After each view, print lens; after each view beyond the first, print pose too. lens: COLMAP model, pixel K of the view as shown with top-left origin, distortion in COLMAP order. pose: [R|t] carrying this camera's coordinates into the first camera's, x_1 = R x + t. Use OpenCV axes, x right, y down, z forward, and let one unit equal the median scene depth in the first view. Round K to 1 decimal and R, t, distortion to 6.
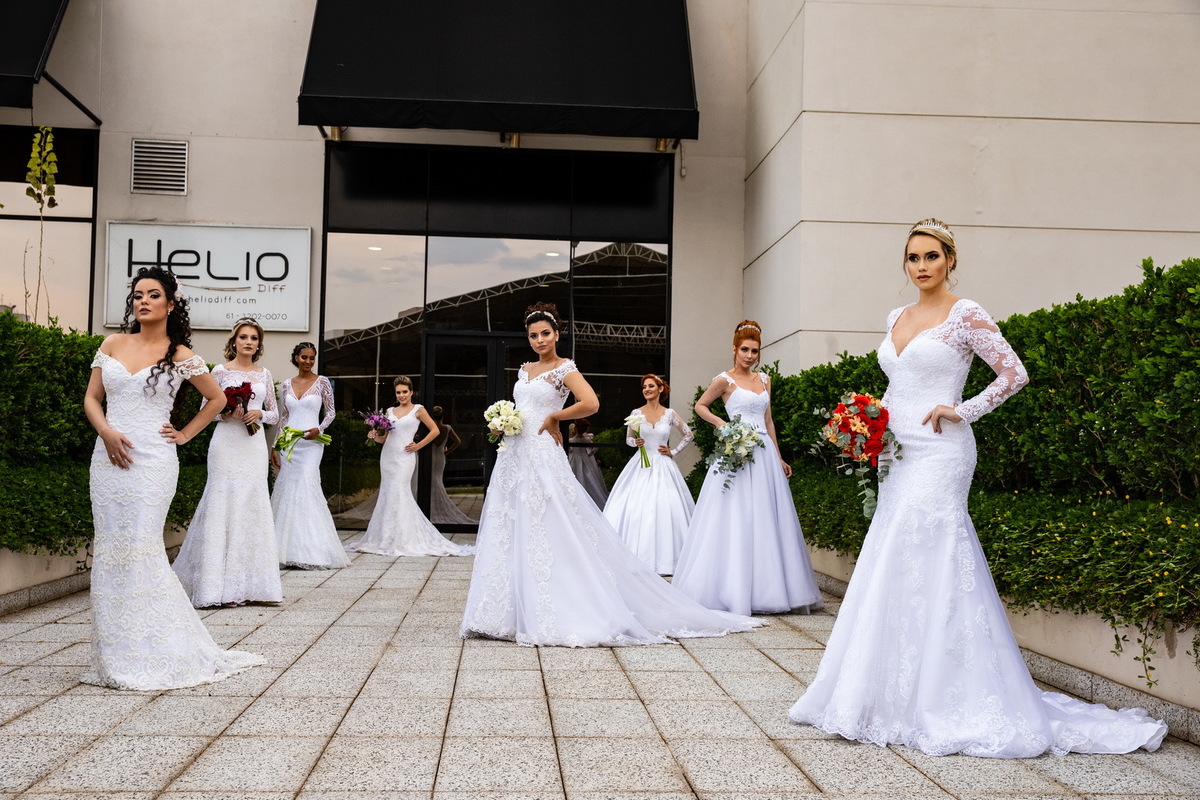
lens RADIAL K [[1370.5, 0, 605.2], [0, 1370.5, 401.2], [0, 0, 1]] dist [0.046851, 0.000000]
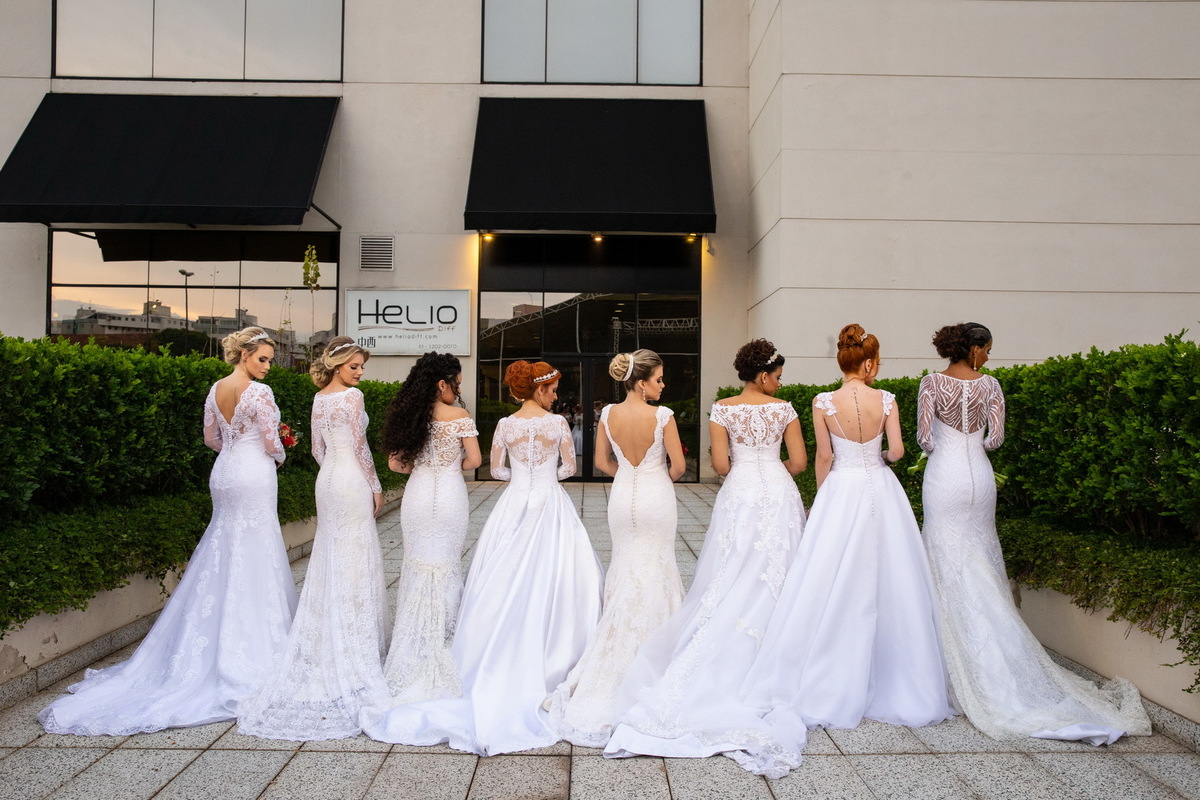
lens RADIAL K [[1004.4, 0, 603.1], [0, 1004.4, 398.8], [0, 0, 1]] dist [-0.054759, 0.028062]
pose [[0.998120, -0.011021, -0.060291, 0.010365], [0.012739, 0.999522, 0.028177, -0.060102], [0.059951, -0.028892, 0.997783, -0.270349]]
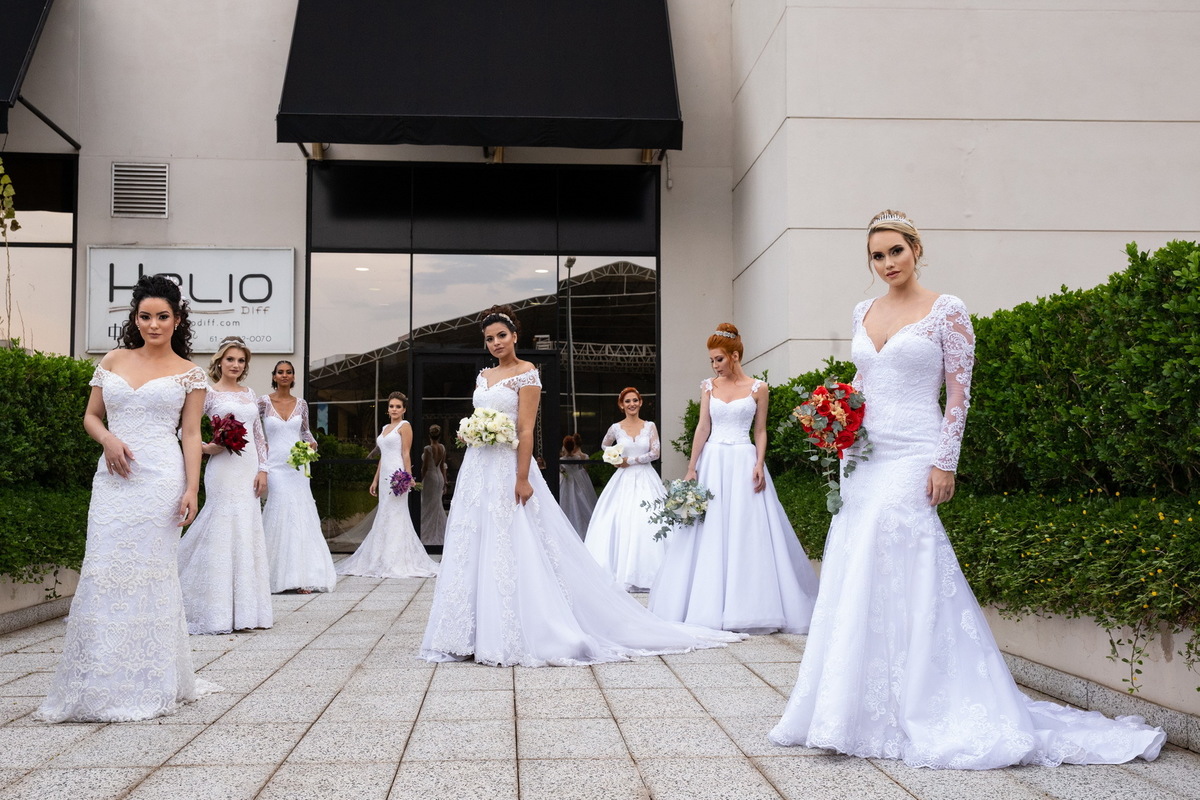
lens RADIAL K [[1370.5, 0, 603.6], [0, 1370.5, 398.2], [0, 0, 1]] dist [0.046851, 0.000000]
pose [[0.999749, -0.022285, -0.002224, 0.015848], [0.022243, 0.999603, -0.017317, 0.007274], [0.002609, 0.017263, 0.999848, 0.026686]]
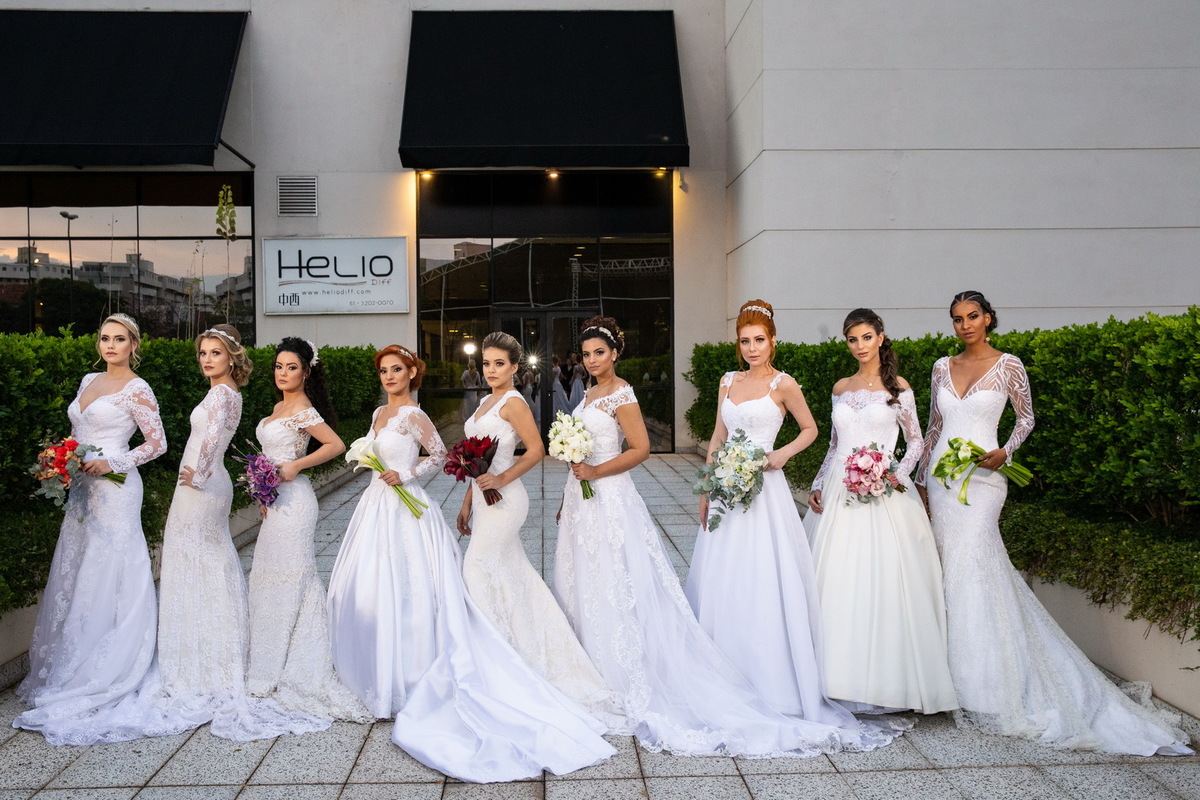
lens RADIAL K [[1161.2, 0, 589.4], [0, 1161.2, 403.3], [0, 0, 1]] dist [-0.023896, 0.000000]
pose [[0.998893, -0.028877, -0.037131, 0.007781], [0.031623, 0.996636, 0.075609, -0.081155], [0.034823, -0.076700, 0.996446, -0.296215]]
